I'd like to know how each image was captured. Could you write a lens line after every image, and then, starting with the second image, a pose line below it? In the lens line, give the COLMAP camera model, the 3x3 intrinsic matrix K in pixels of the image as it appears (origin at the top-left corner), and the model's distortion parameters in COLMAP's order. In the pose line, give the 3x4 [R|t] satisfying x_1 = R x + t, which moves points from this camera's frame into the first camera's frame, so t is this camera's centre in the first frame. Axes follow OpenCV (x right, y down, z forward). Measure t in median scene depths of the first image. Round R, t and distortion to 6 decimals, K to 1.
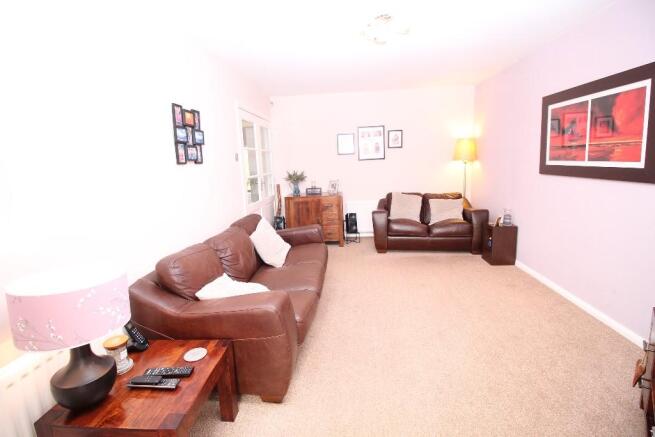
lens RADIAL K [[328.7, 0, 327.7], [0, 328.7, 203.1], [0, 0, 1]] dist [0.000511, -0.000014]
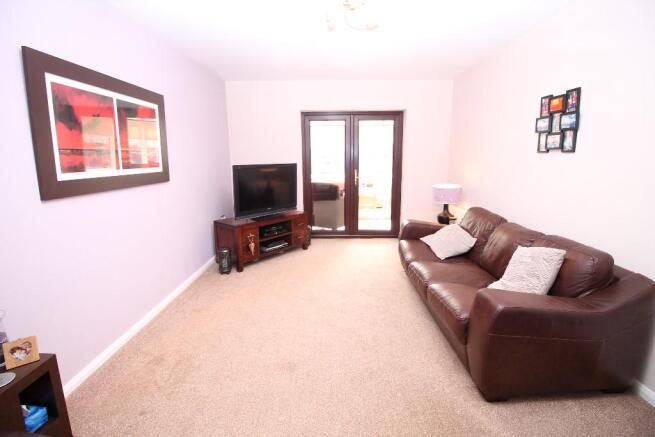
lens RADIAL K [[328.7, 0, 327.7], [0, 328.7, 203.1], [0, 0, 1]] dist [0.000511, -0.000014]
pose [[-0.997544, 0.051465, -0.047507, 0.291582], [0.036643, 0.961537, 0.272222, -0.261864], [0.059689, 0.269813, -0.961061, 1.913913]]
